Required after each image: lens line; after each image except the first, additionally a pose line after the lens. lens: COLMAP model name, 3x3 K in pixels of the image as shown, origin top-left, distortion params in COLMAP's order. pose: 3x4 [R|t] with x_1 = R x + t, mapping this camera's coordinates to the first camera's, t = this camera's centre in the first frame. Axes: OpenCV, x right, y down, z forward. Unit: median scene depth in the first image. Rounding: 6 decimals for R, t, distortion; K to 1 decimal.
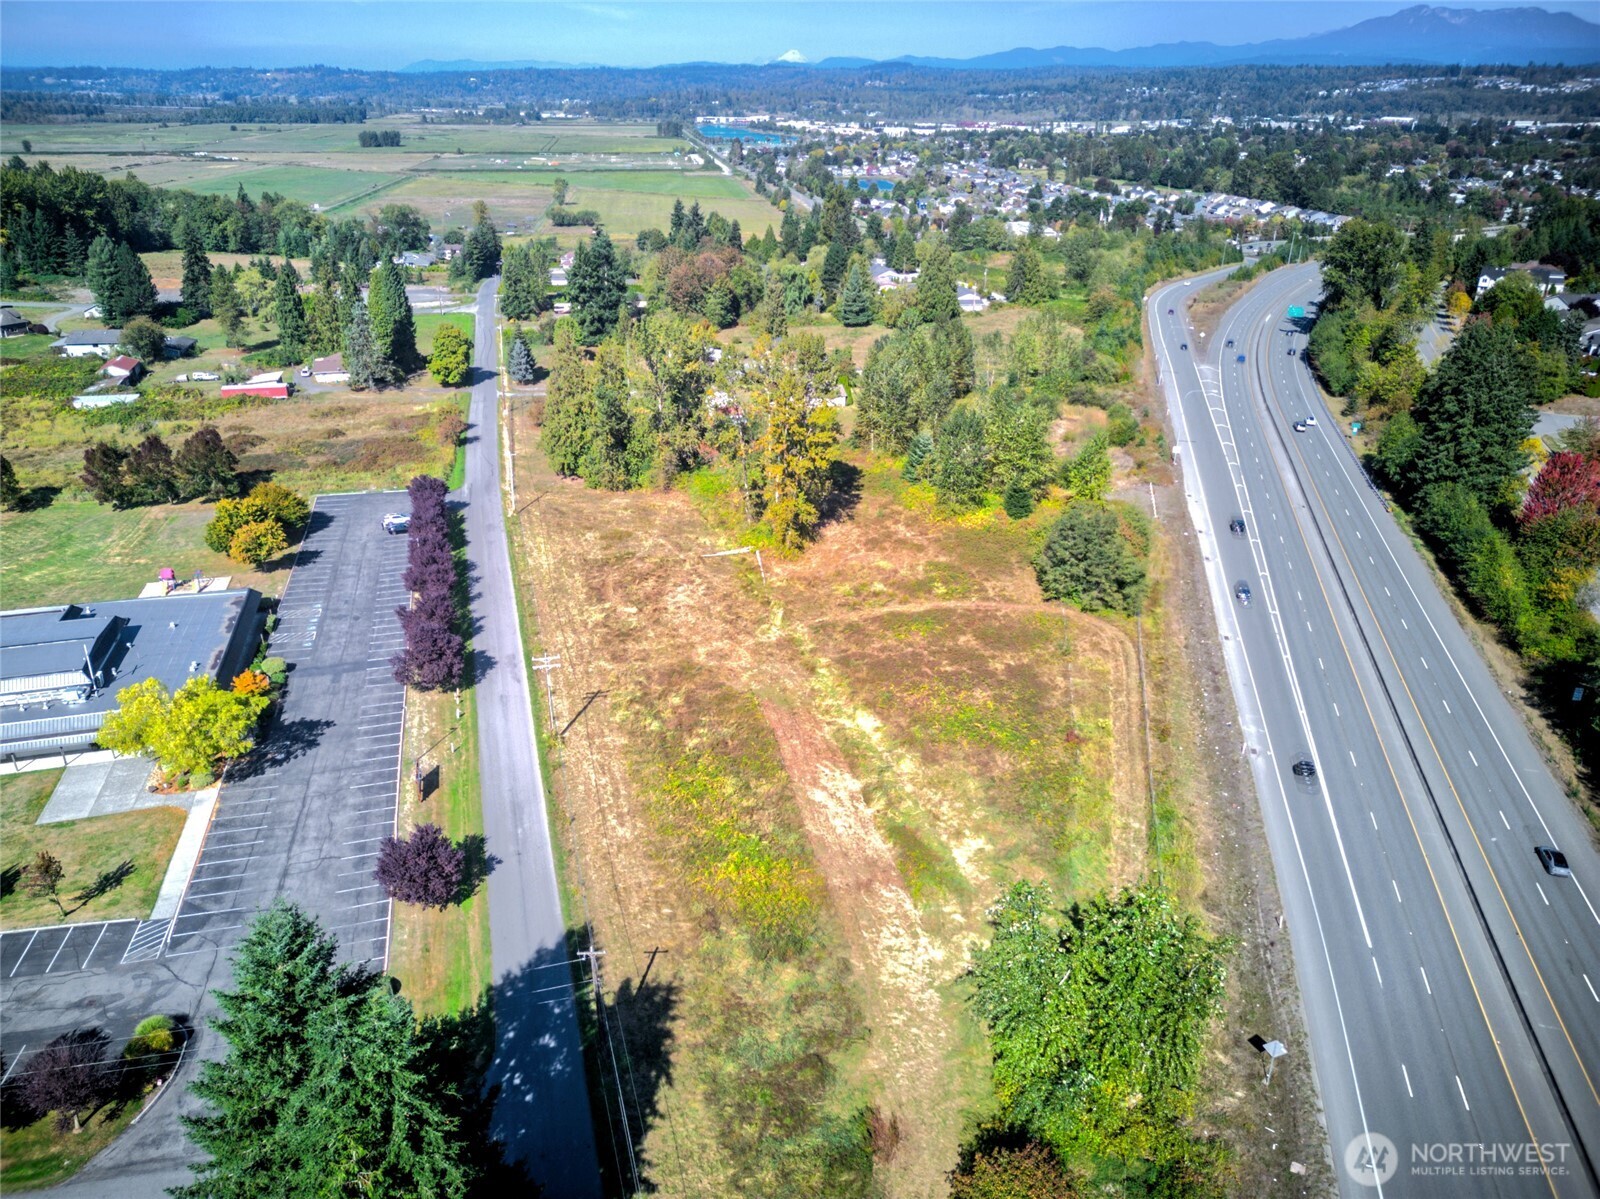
lens RADIAL K [[1111.1, 0, 792.7], [0, 1111.1, 594.6], [0, 0, 1]] dist [0.068752, -0.055883]
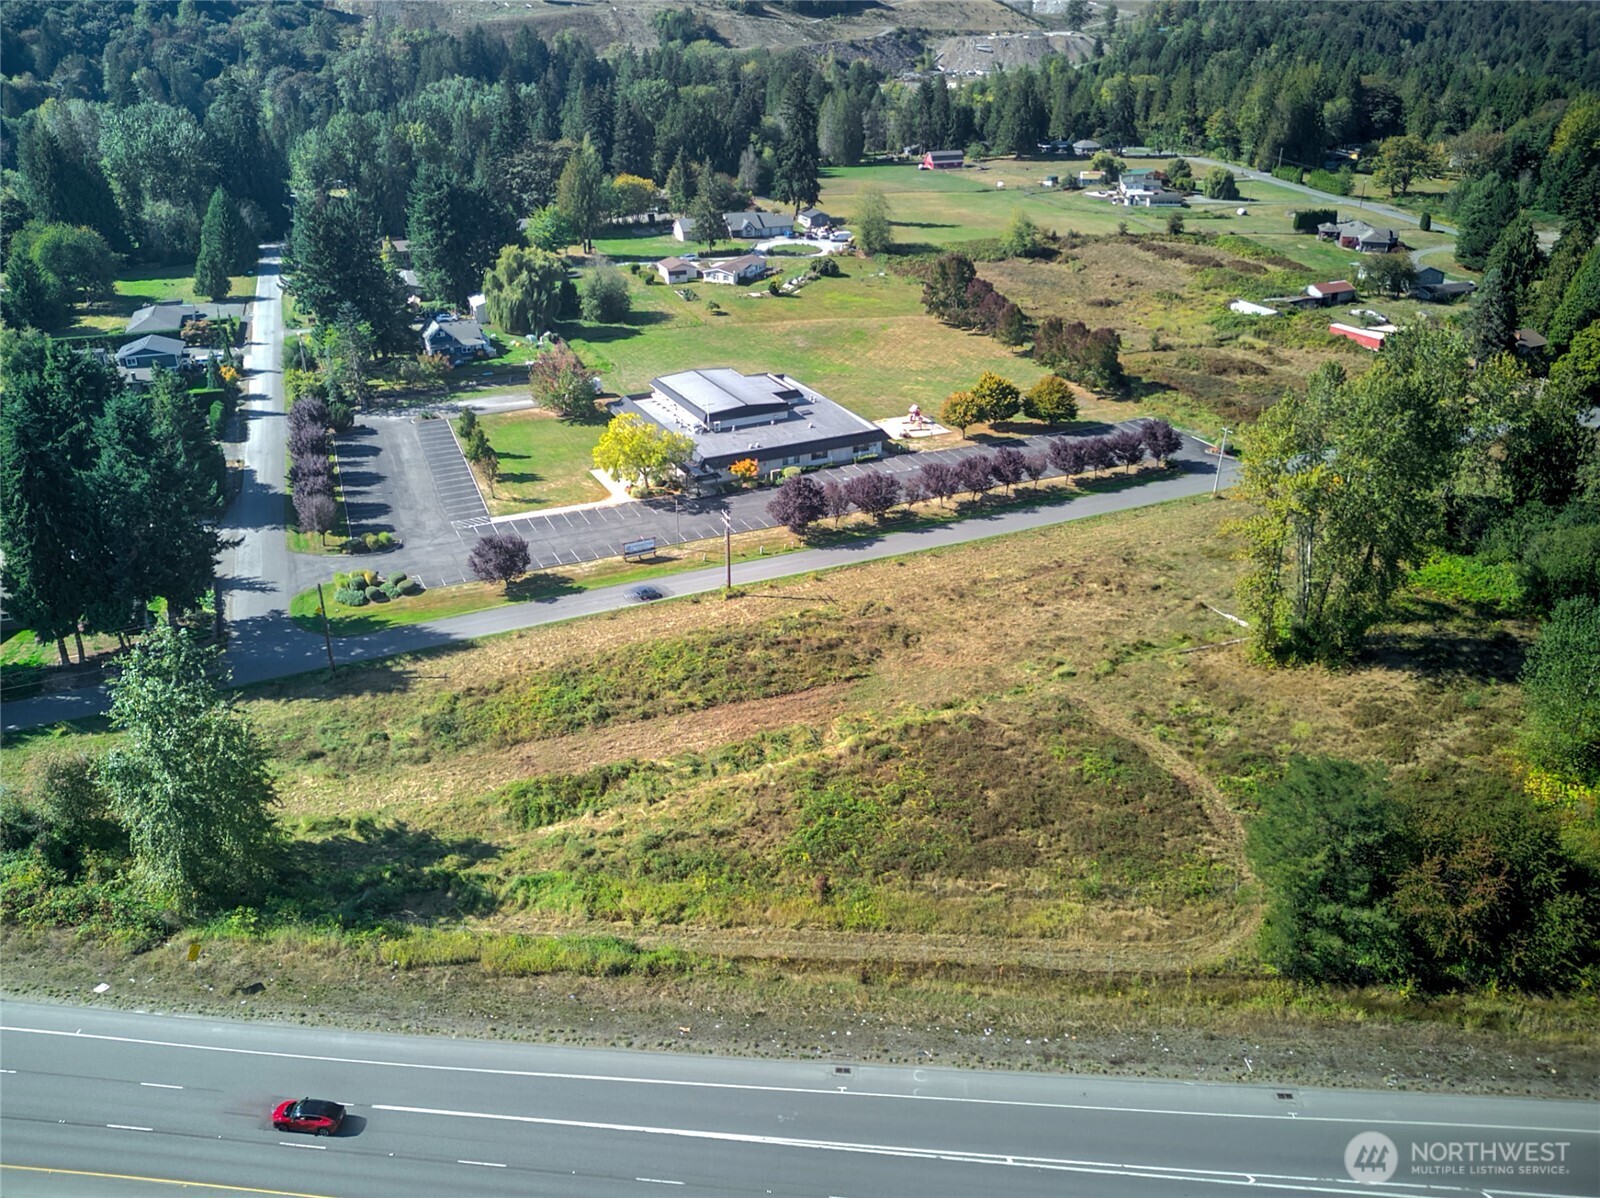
lens RADIAL K [[1214.2, 0, 796.0], [0, 1214.2, 576.2], [0, 0, 1]] dist [0.006954, -0.036141]
pose [[0.183462, 0.412338, -0.892367, 0.627540], [-0.400889, 0.860242, 0.315075, -0.209610], [0.897569, 0.299935, 0.323124, 0.473937]]
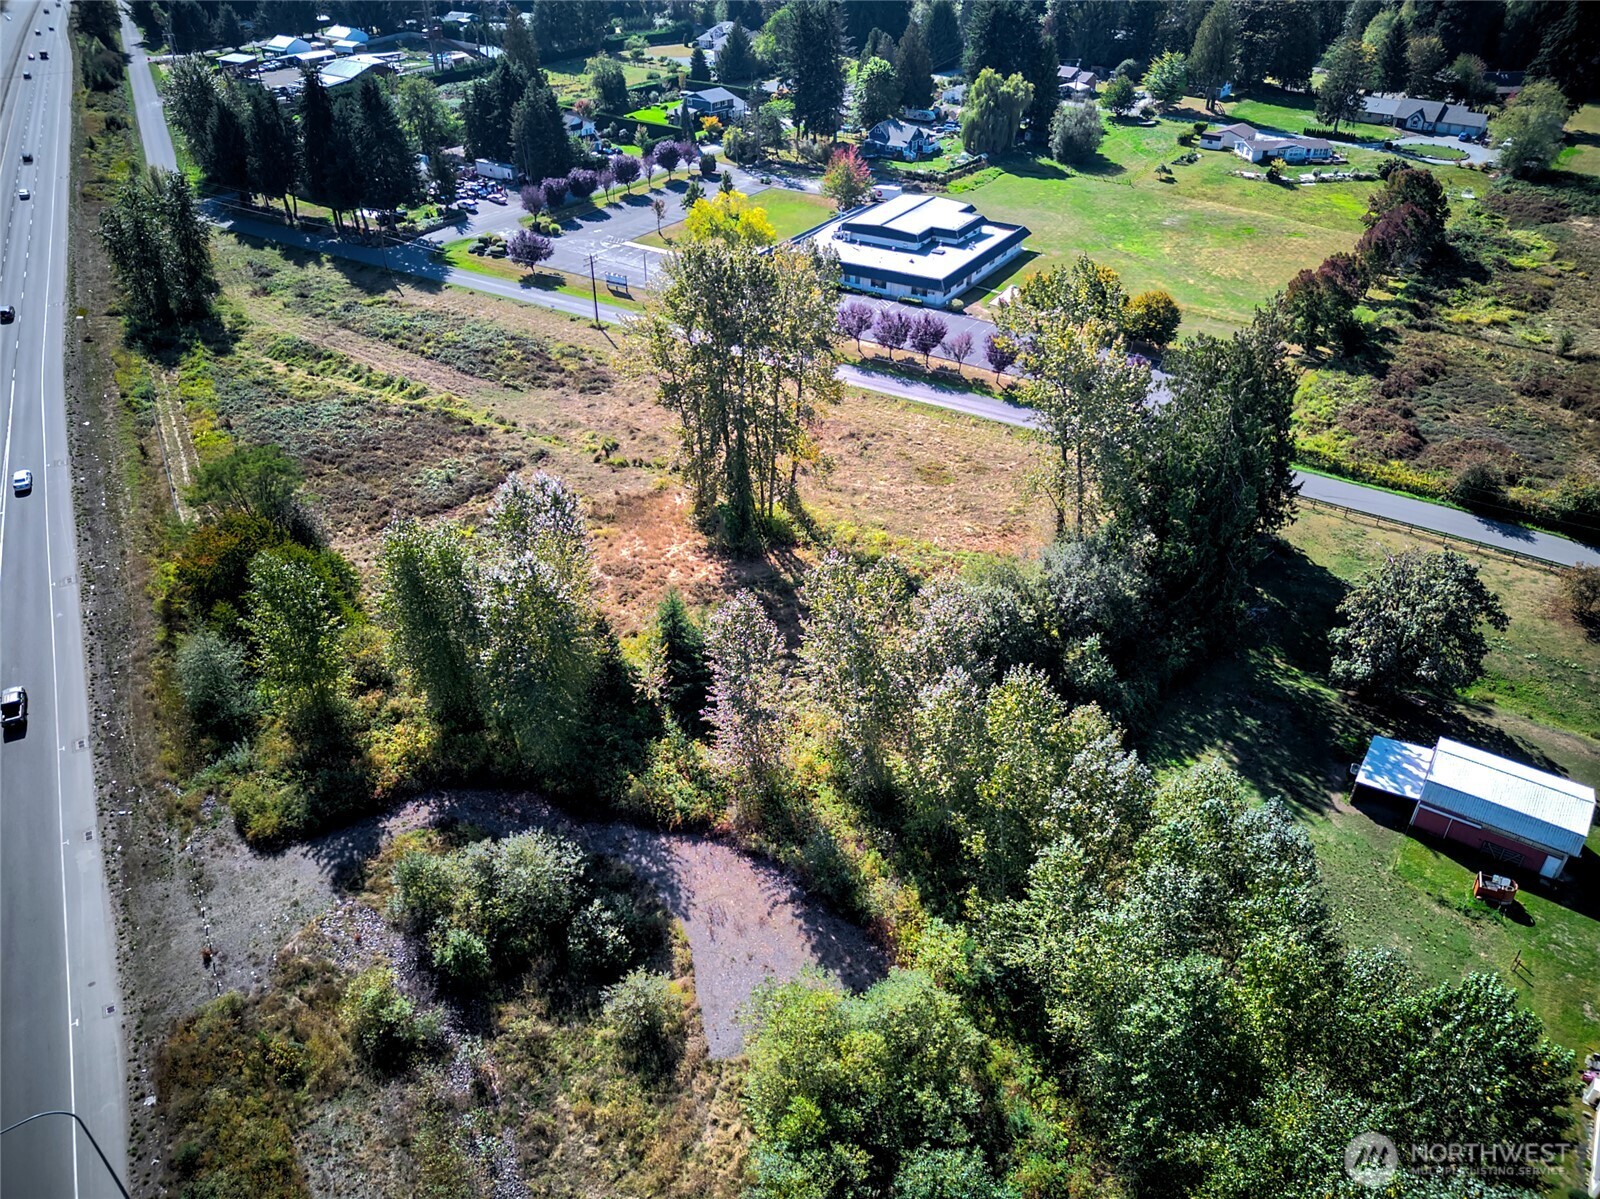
lens RADIAL K [[1152.7, 0, 799.3], [0, 1152.7, 598.2], [0, 0, 1]] dist [0.004553, -0.034063]
pose [[-0.727530, 0.368582, -0.578660, 0.410272], [-0.289941, 0.599238, 0.746223, -0.591195], [0.621799, 0.710677, -0.329097, 1.352180]]
